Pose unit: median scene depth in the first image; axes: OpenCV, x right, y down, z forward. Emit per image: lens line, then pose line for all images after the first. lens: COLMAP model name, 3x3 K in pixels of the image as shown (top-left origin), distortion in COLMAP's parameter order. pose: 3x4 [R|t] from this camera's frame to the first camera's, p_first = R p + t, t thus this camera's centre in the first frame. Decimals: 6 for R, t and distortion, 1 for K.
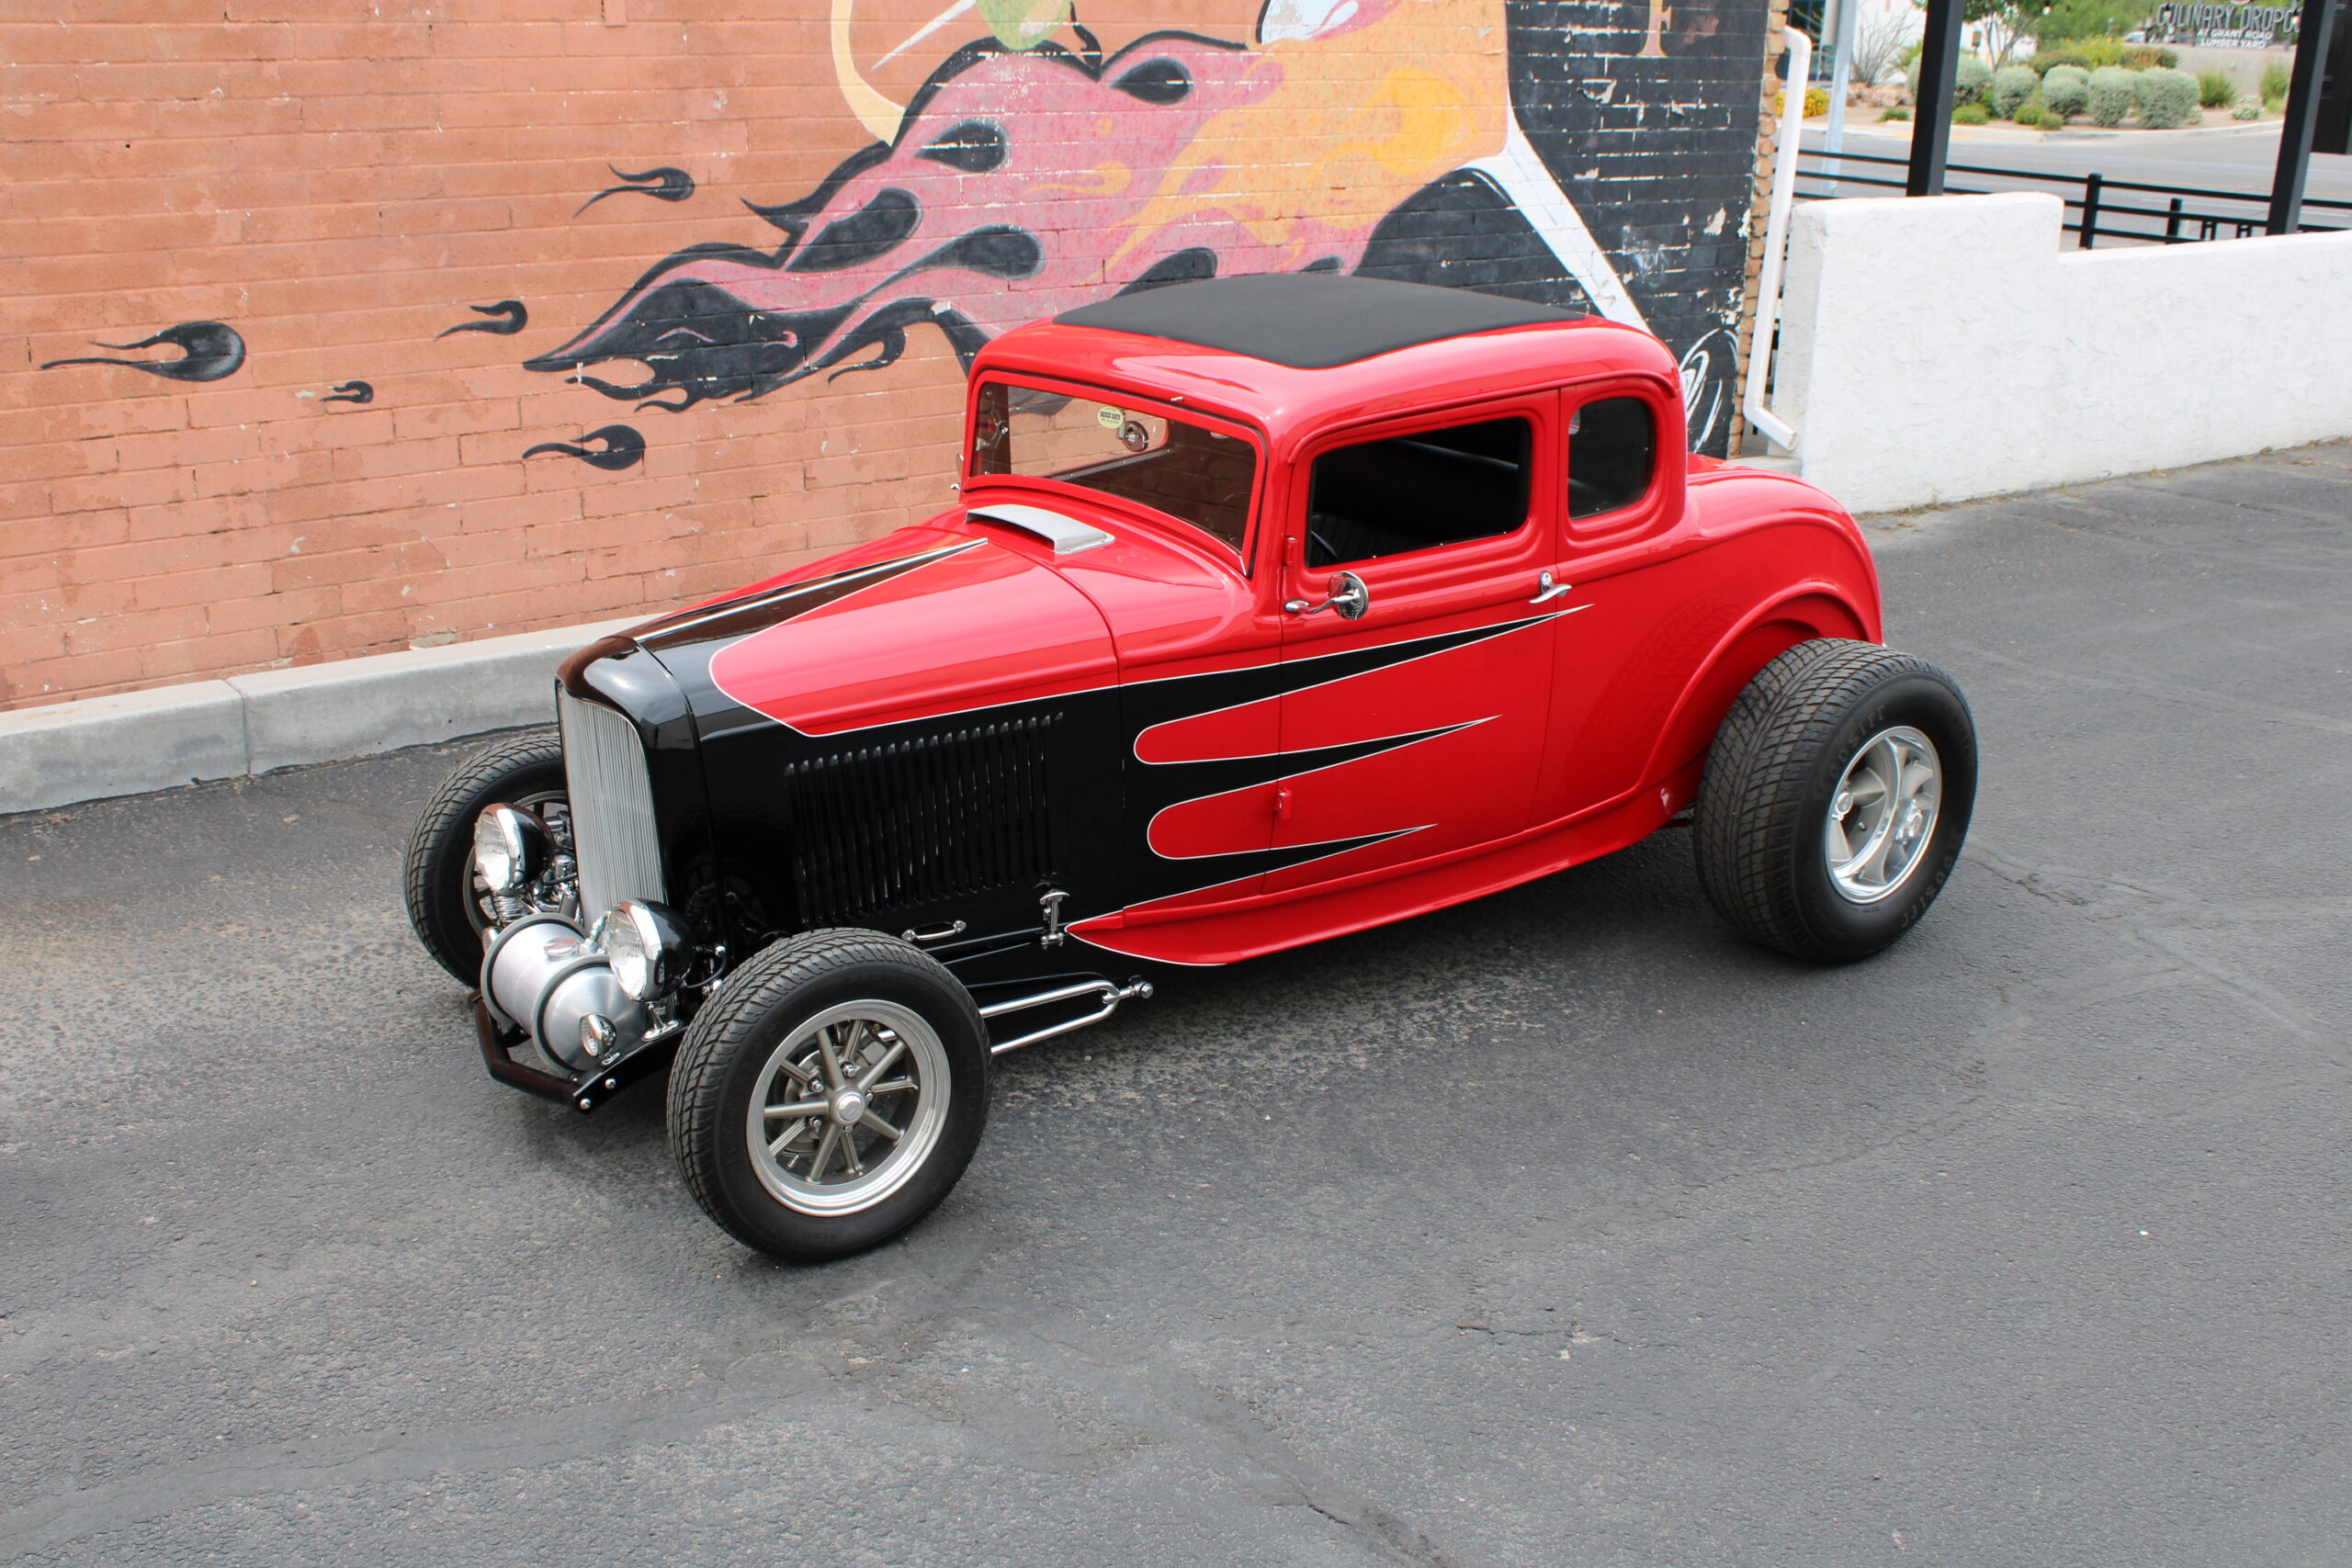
lens RADIAL K [[2398.8, 0, 1152.1], [0, 2398.8, 806.6], [0, 0, 1]] dist [-0.144851, 0.173370]
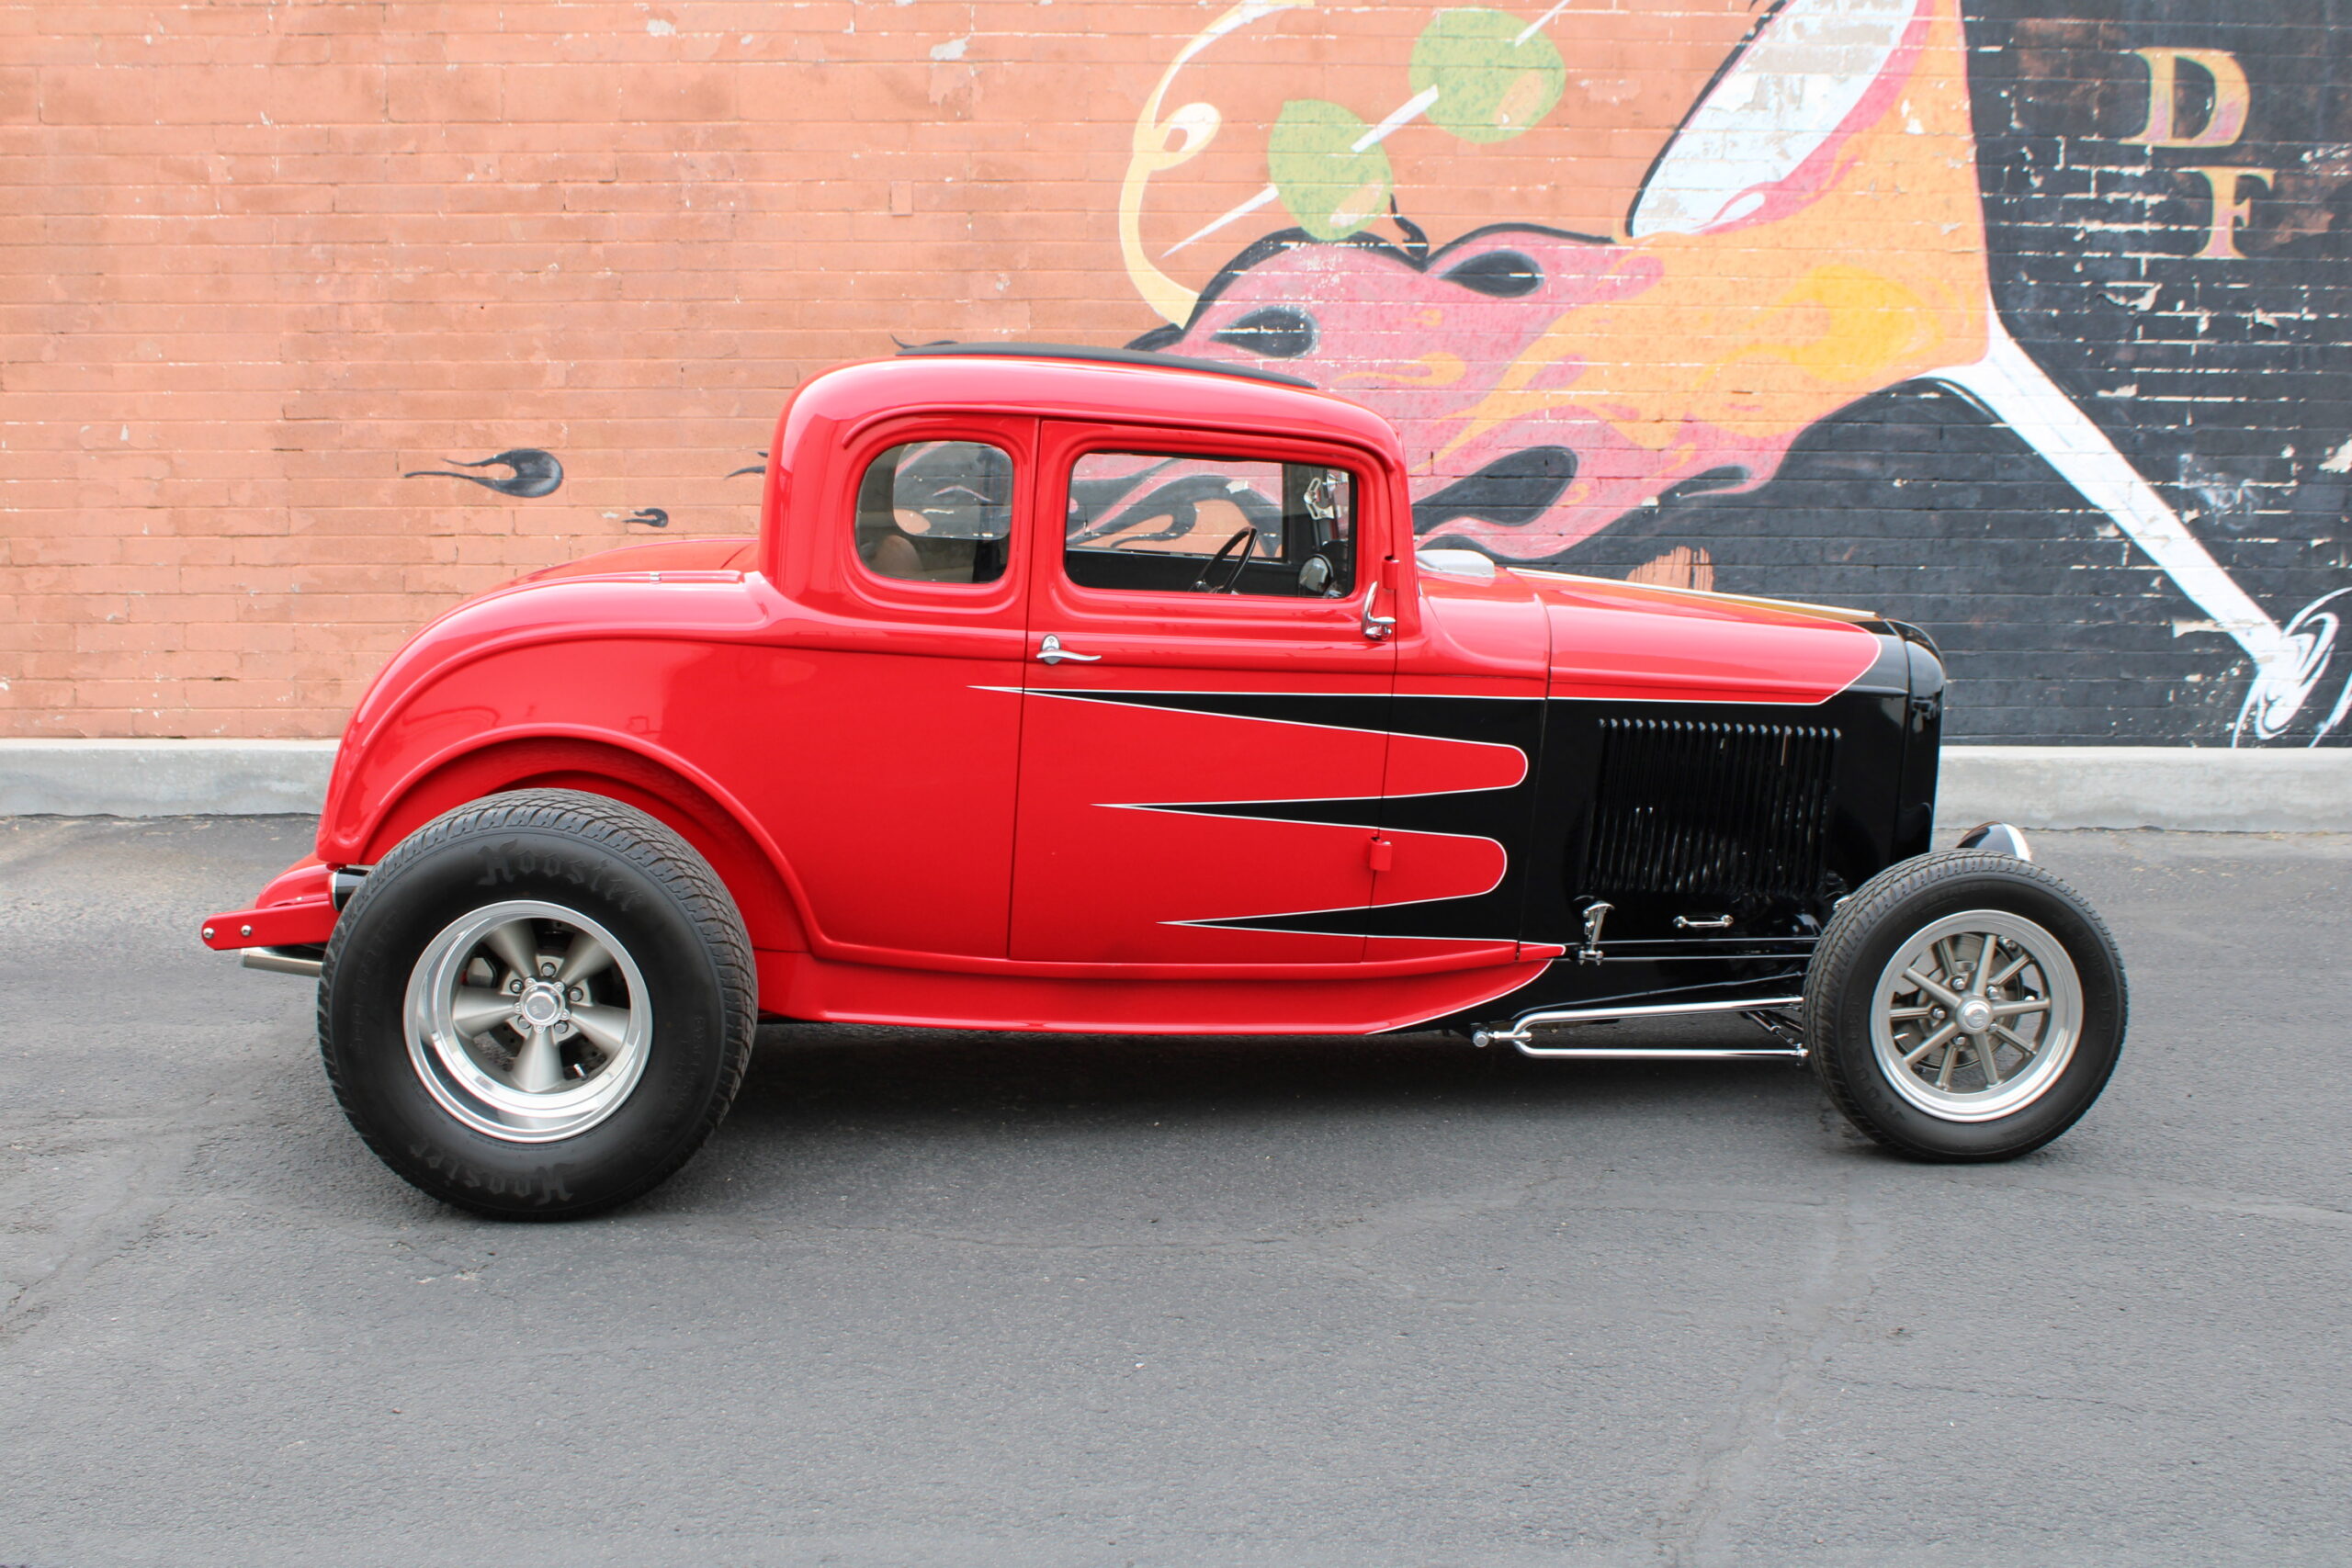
lens RADIAL K [[2401.3, 0, 1141.3], [0, 2401.3, 784.4], [0, 0, 1]] dist [-0.139832, 0.169788]
pose [[0.810435, 0.076199, -0.580852, 0.515026], [-0.179493, 0.976117, -0.122385, 0.052471], [0.557654, 0.203444, 0.804756, 0.181090]]
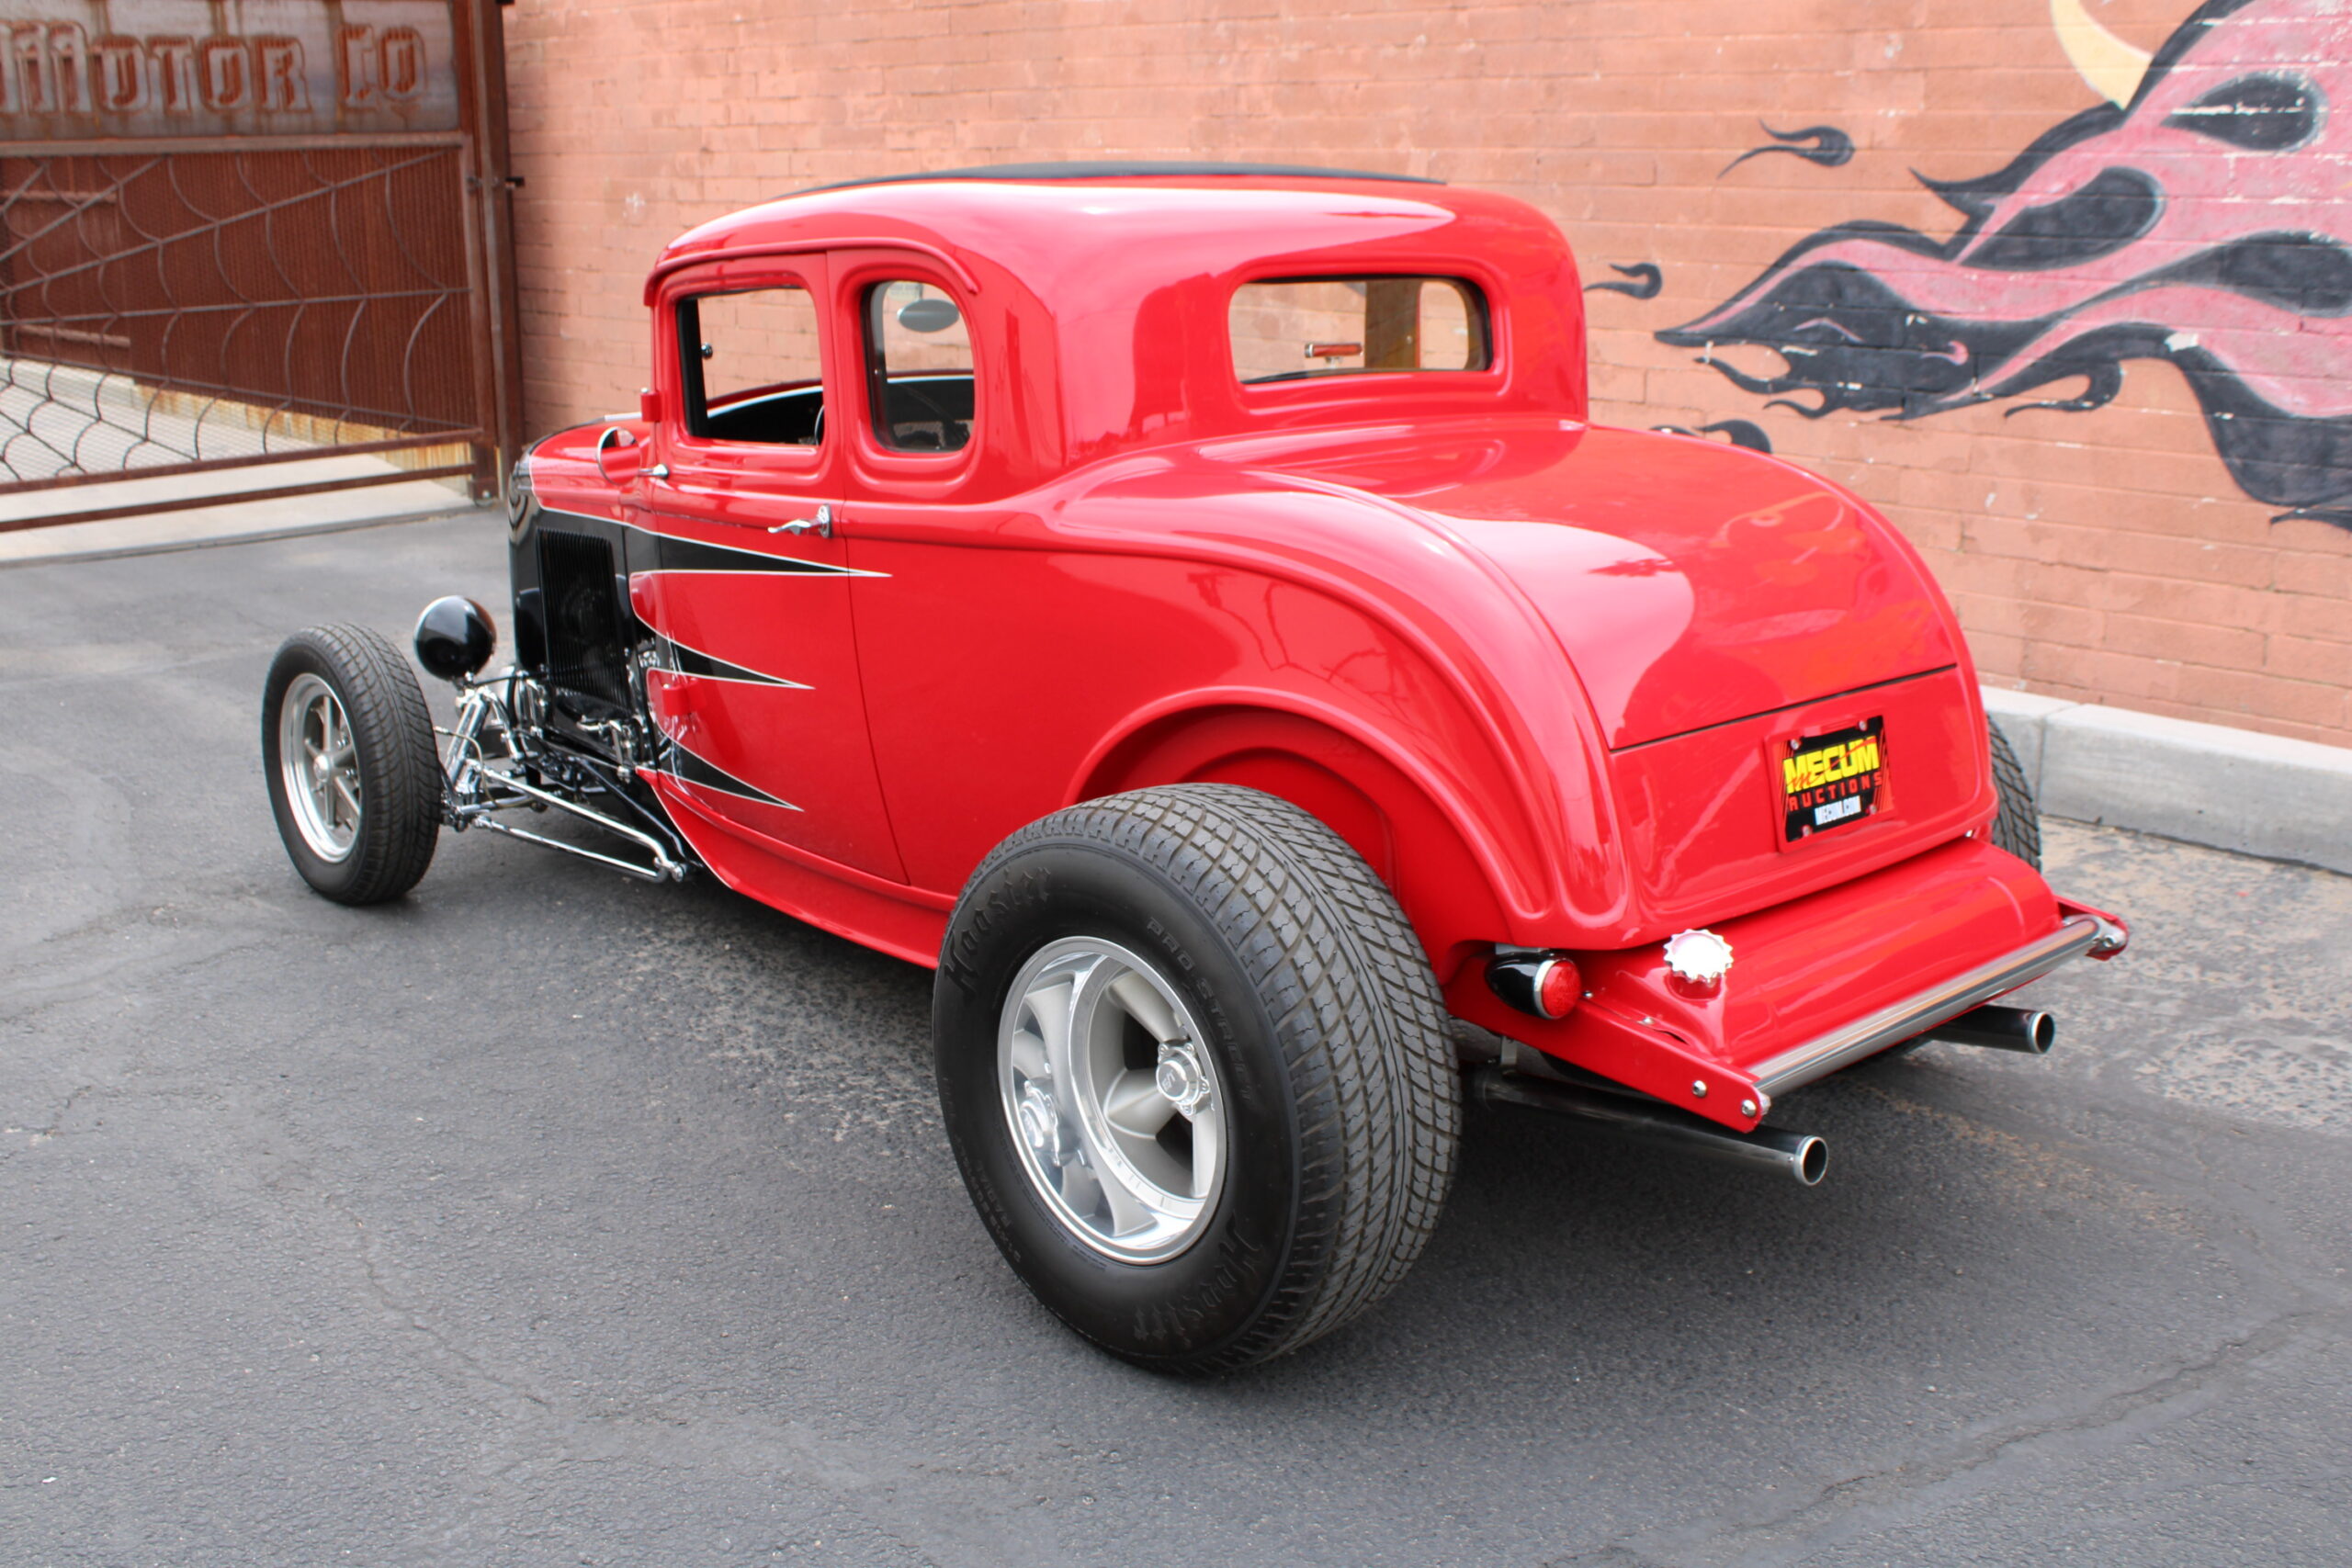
lens RADIAL K [[2398.4, 0, 1150.0], [0, 2398.4, 783.7], [0, 0, 1]] dist [-0.131964, 0.145531]
pose [[0.133168, 0.231050, -0.963785, 0.603382], [-0.321302, 0.929991, 0.178553, -0.119581], [0.937567, 0.285888, 0.198082, 0.646723]]
